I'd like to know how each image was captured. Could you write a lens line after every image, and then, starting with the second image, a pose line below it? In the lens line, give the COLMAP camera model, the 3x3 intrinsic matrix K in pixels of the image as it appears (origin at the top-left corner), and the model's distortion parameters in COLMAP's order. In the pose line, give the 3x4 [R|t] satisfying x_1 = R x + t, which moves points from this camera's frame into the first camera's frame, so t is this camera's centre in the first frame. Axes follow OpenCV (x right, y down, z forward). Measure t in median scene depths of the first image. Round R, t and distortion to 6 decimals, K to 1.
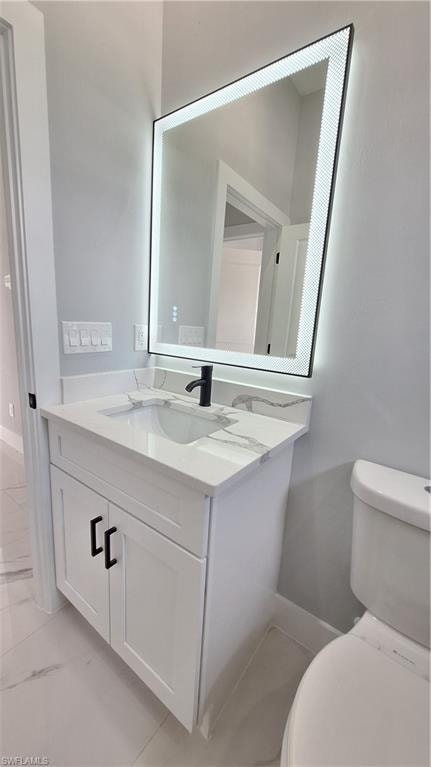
lens RADIAL K [[300.4, 0, 216.1], [0, 300.4, 379.4], [0, 0, 1]] dist [-0.000222, -0.000147]
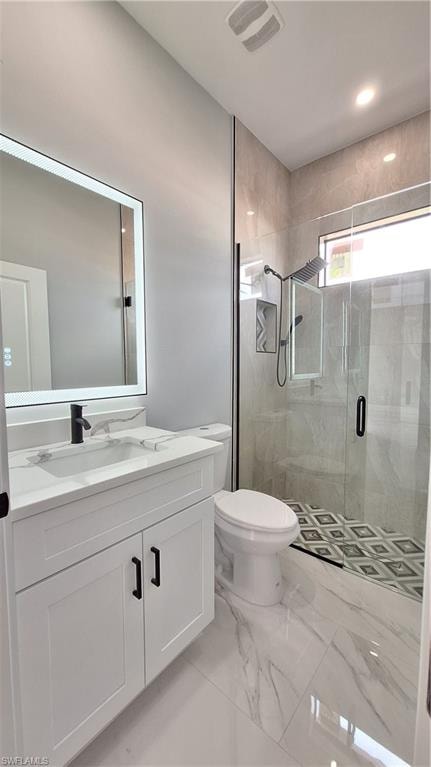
lens RADIAL K [[300.4, 0, 217.3], [0, 300.4, 384.6], [0, 0, 1]] dist [-0.000222, -0.000147]
pose [[0.070281, -0.131821, 0.988779, -1.066280], [0.176949, 0.977158, 0.117695, -0.156152], [-0.981708, 0.166692, 0.092002, 0.413874]]
